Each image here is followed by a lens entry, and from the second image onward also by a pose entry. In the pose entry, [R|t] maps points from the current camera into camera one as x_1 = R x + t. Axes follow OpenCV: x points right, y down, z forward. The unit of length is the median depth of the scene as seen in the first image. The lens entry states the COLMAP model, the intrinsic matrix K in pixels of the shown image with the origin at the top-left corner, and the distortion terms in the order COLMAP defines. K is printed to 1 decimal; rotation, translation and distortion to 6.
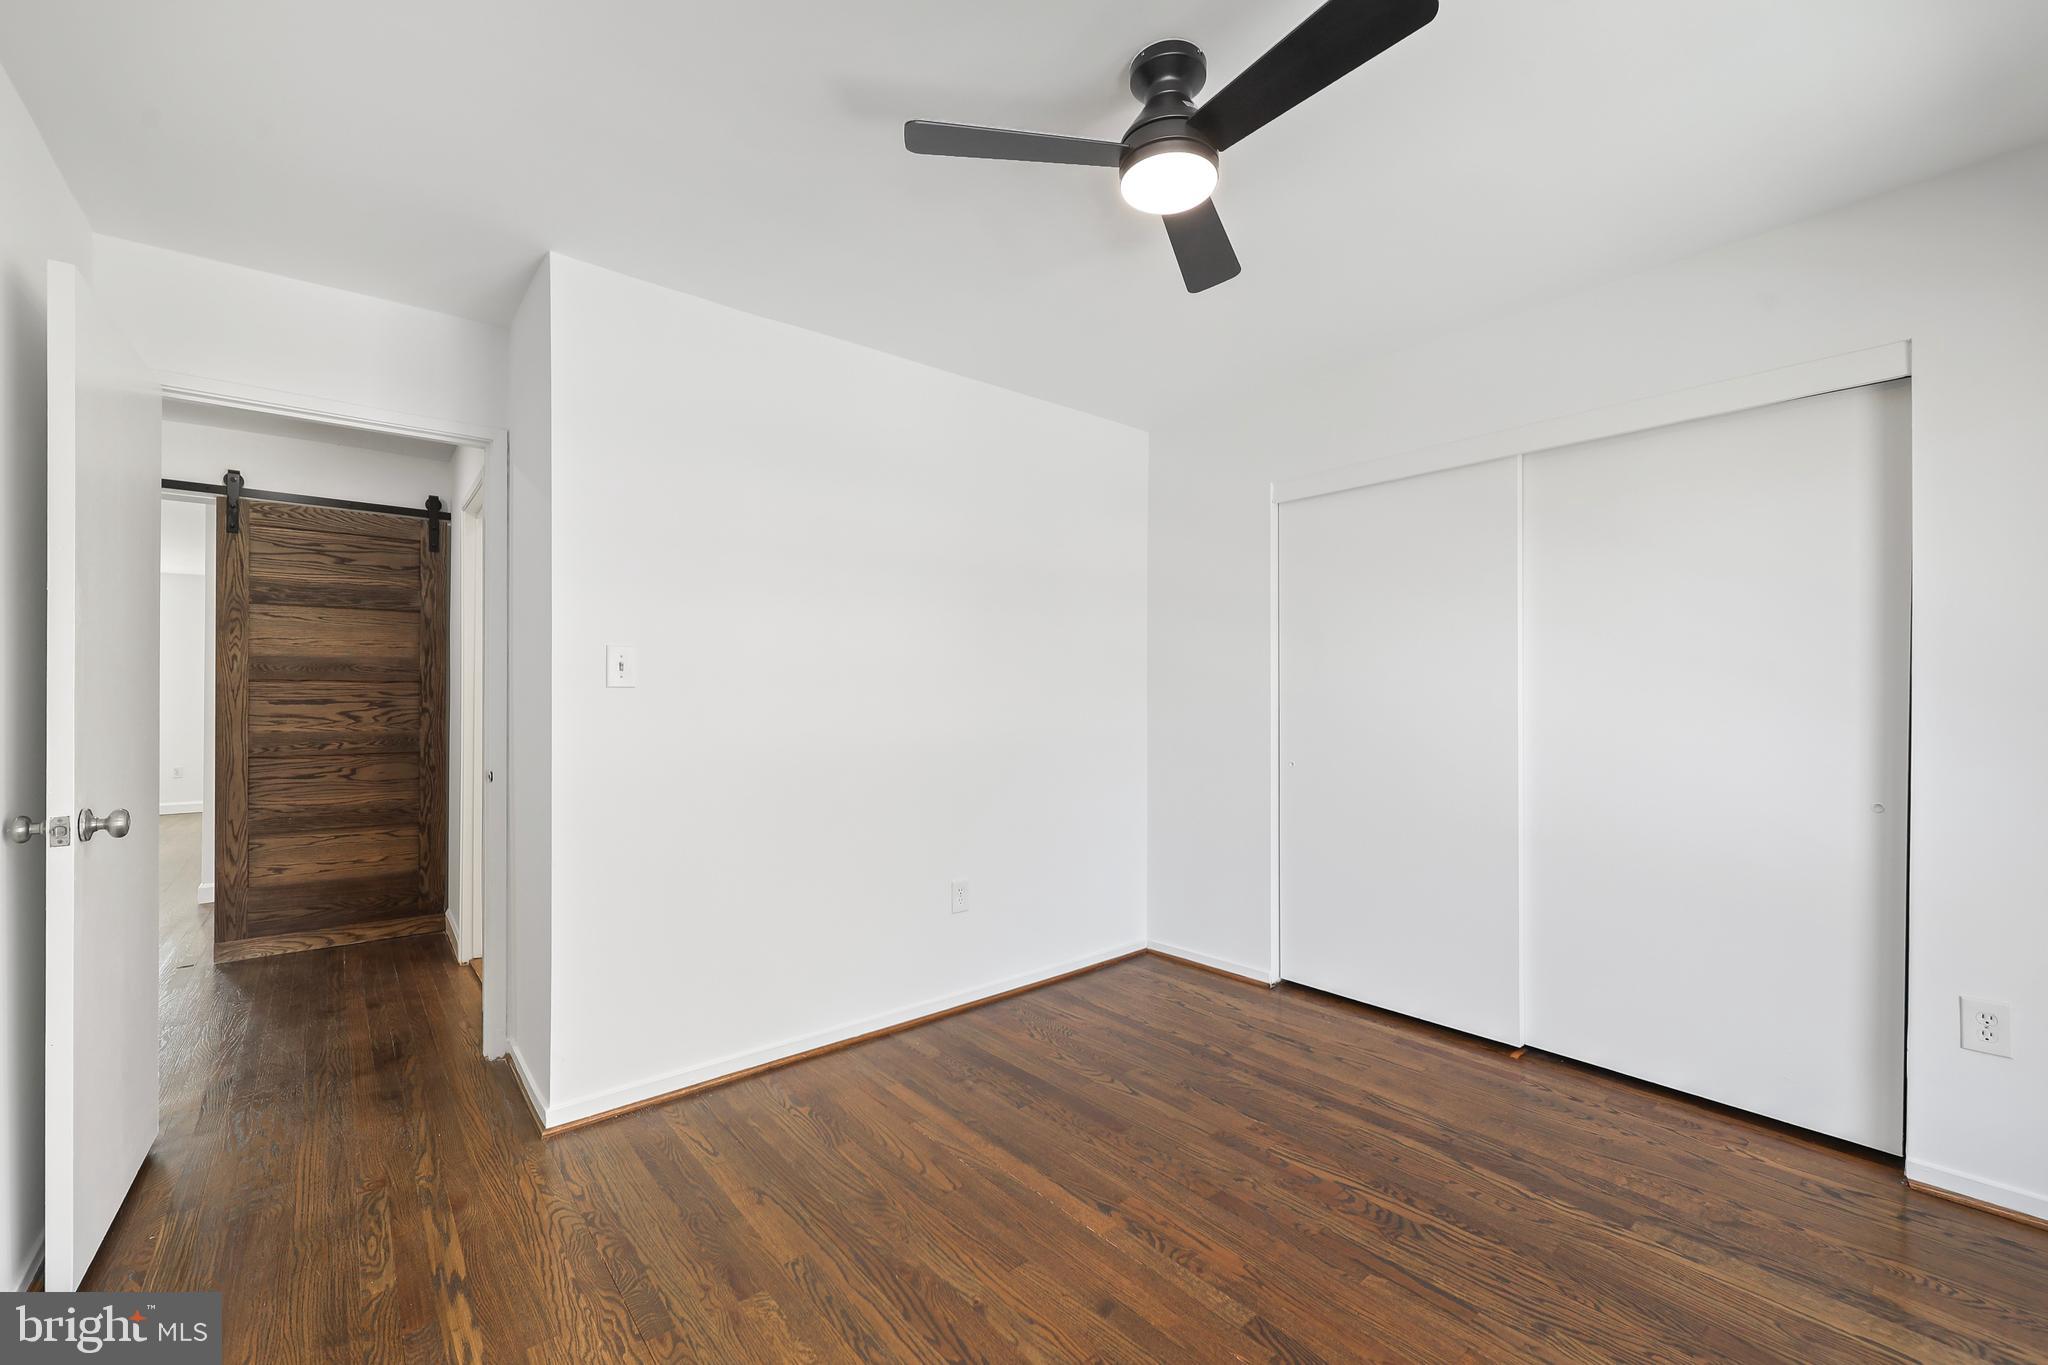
lens RADIAL K [[855.7, 0, 1027.7], [0, 855.7, 686.4], [0, 0, 1]] dist [-0.000663, -0.000575]
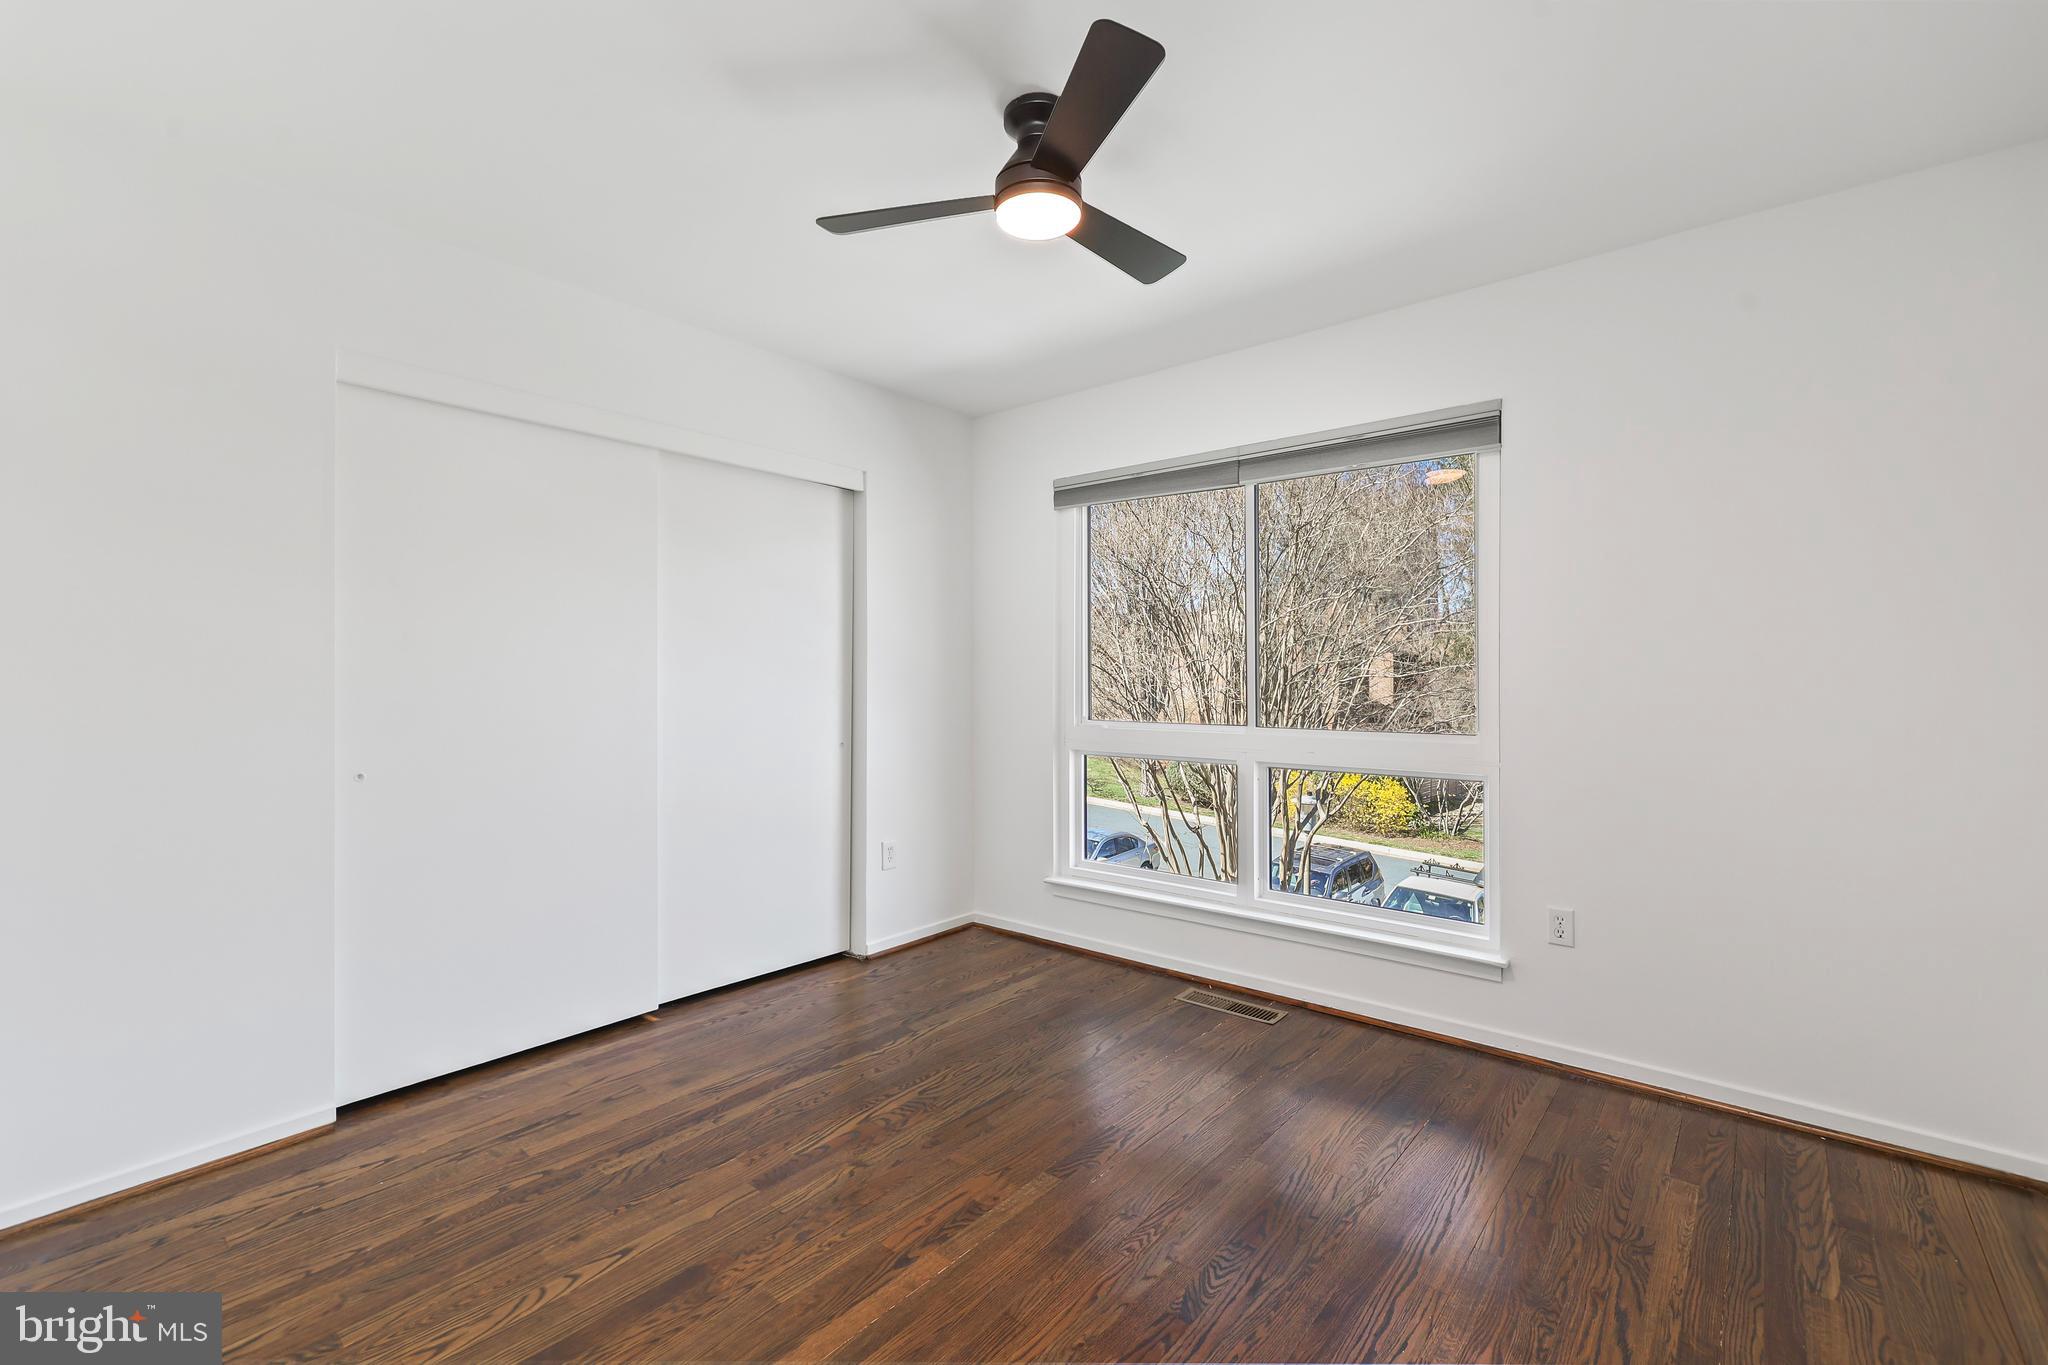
lens RADIAL K [[890.6, 0, 1023.8], [0, 890.6, 672.2], [0, 0, 1]] dist [0.002898, 0.000018]
pose [[-0.185339, 0.004670, 0.982664, -2.437430], [-0.006156, 0.999964, -0.005913, 0.023390], [-0.982655, -0.007145, -0.185303, 3.065907]]
